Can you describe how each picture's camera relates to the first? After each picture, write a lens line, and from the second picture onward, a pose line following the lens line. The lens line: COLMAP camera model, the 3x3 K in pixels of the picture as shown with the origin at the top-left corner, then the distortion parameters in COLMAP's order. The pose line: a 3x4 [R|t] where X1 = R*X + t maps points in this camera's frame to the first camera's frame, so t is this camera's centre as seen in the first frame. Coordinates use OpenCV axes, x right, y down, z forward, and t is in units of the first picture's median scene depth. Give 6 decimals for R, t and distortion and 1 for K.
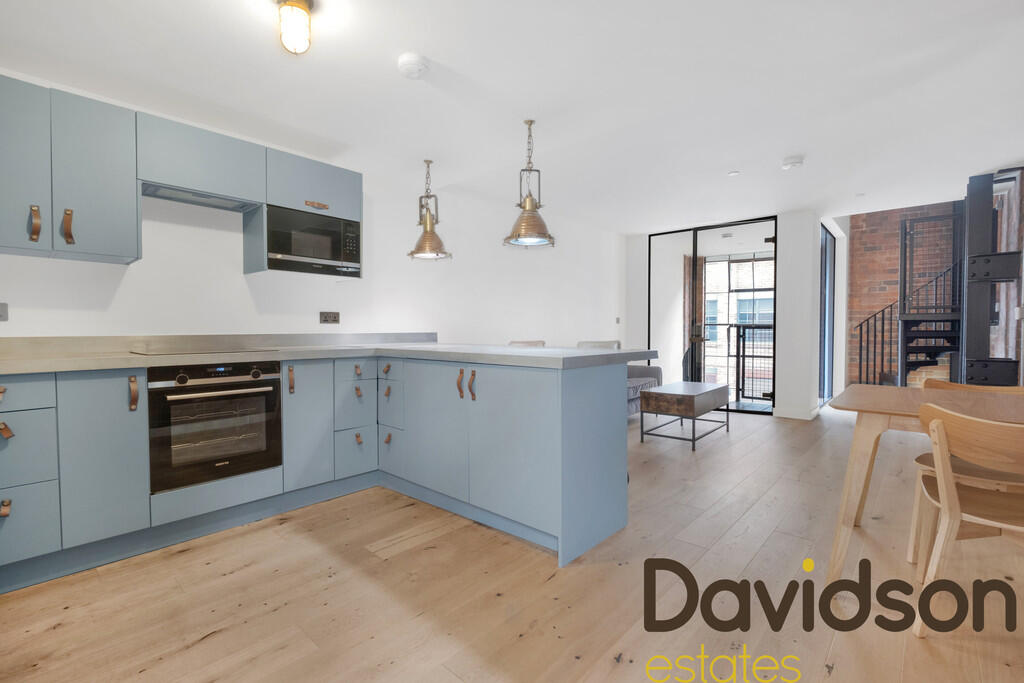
lens RADIAL K [[462.7, 0, 511.2], [0, 462.7, 333.9], [0, 0, 1]] dist [-0.003535, -0.000354]
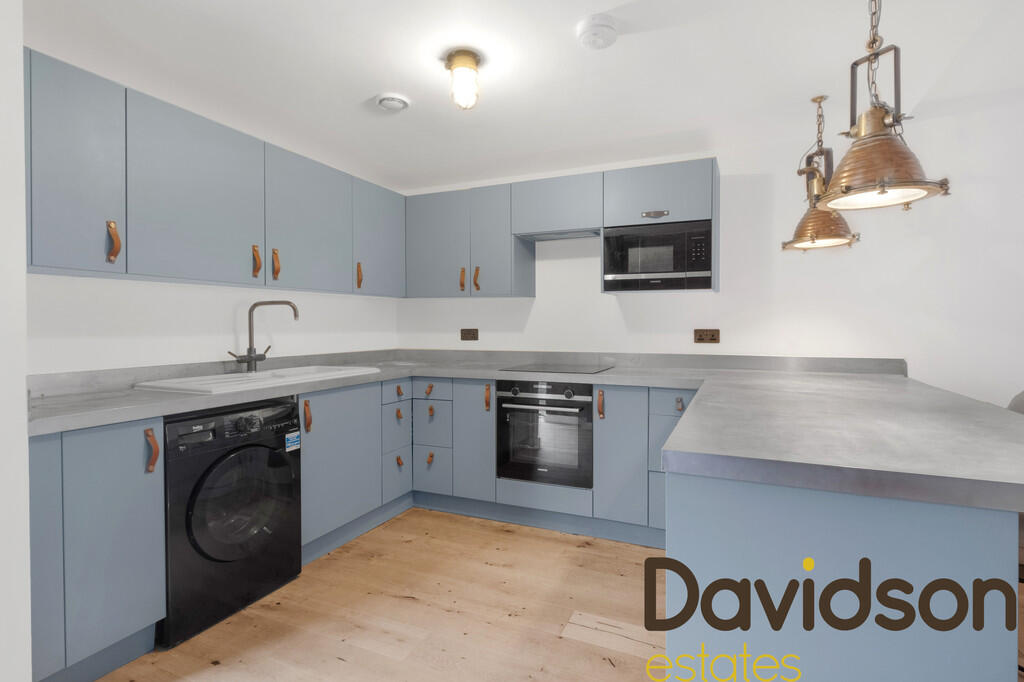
lens RADIAL K [[478.8, 0, 513.1], [0, 478.8, 326.2], [0, 0, 1]] dist [0.001271, 0.000006]
pose [[0.324883, 0.002404, -0.945751, 0.457494], [-0.008837, 0.999961, -0.000494, -0.070116], [0.945713, 0.008518, 0.324891, 0.539166]]
